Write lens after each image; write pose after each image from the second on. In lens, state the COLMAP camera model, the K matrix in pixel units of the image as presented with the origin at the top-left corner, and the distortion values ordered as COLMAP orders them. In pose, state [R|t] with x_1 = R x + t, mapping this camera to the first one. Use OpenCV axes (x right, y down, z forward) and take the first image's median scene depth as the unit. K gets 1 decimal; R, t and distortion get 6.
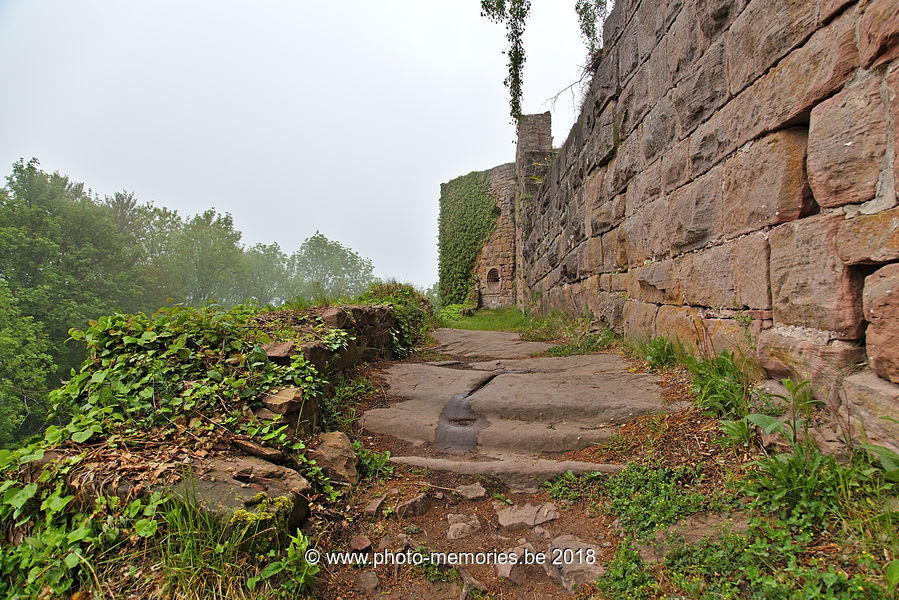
lens RADIAL K [[610.1, 0, 449.3], [0, 610.1, 299.0], [0, 0, 1]] dist [0.042269, -0.000547]
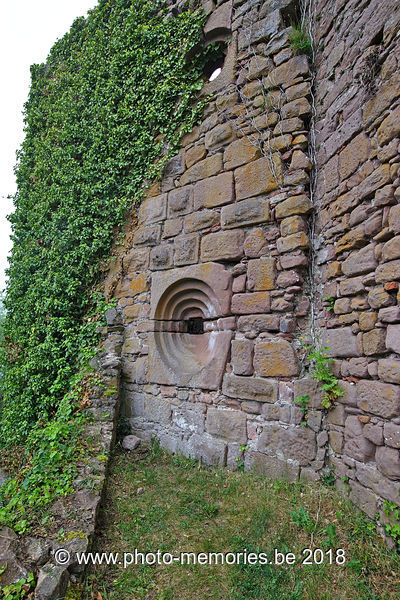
lens RADIAL K [[396.7, 0, 199.8], [0, 396.7, 299.8], [0, 0, 1]] dist [0.001889, 0.000633]
pose [[0.969275, 0.044700, 0.241883, 0.039698], [-0.028034, 0.997017, -0.071910, -0.030169], [-0.244376, 0.062920, 0.967637, 0.833238]]
